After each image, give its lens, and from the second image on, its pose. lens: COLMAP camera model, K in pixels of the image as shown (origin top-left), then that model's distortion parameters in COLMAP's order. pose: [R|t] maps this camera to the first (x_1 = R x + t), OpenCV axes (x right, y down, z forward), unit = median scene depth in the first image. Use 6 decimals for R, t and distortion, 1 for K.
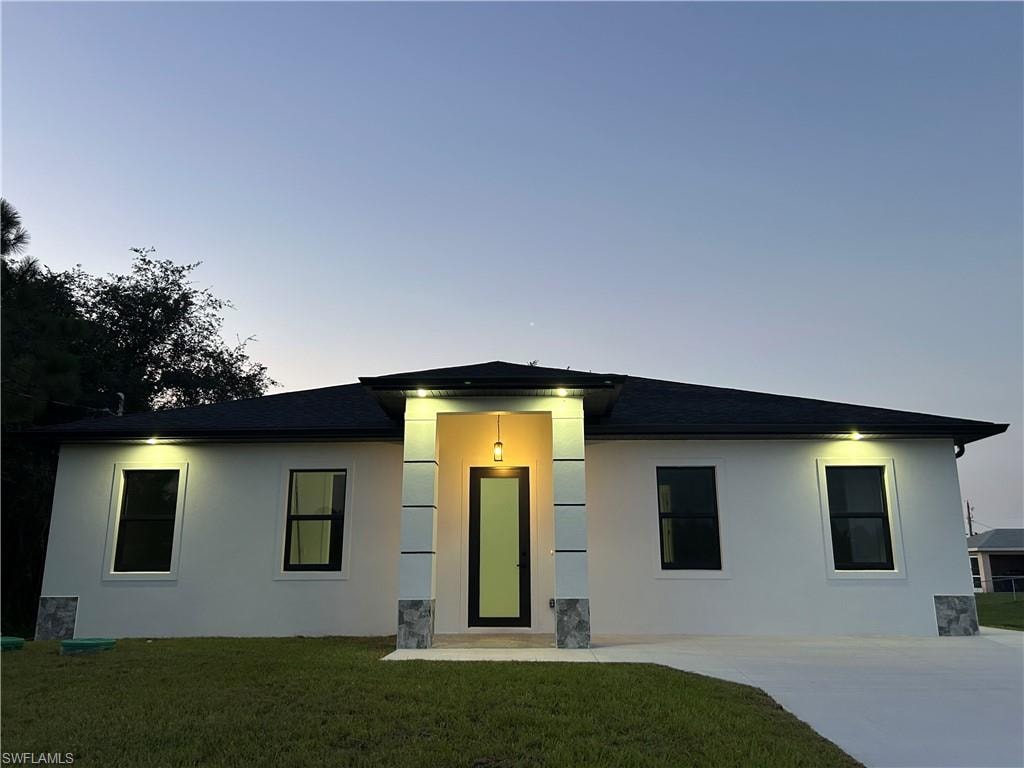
lens RADIAL K [[773.7, 0, 512.9], [0, 773.7, 387.1], [0, 0, 1]] dist [0.037978, -0.039681]
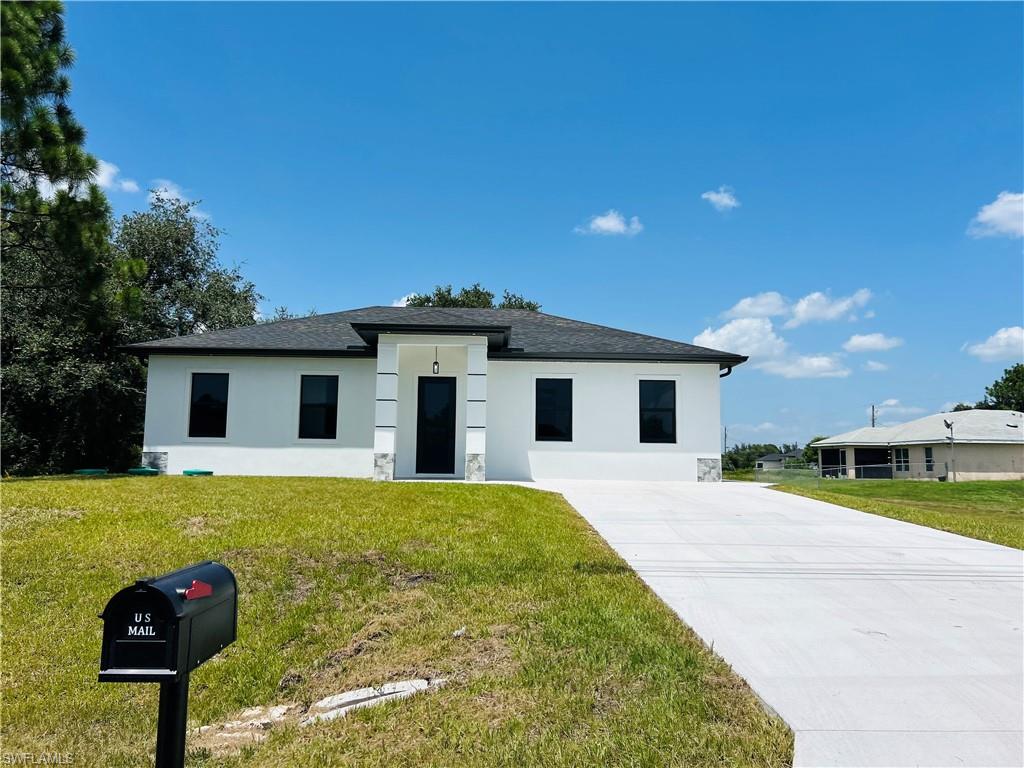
lens RADIAL K [[773.8, 0, 512.9], [0, 773.8, 379.8], [0, 0, 1]] dist [0.053476, -0.044134]
pose [[0.998257, 0.020788, 0.055226, 0.051866], [-0.027427, 0.992113, 0.122306, -0.090040], [-0.052248, -0.123608, 0.990955, -0.595635]]
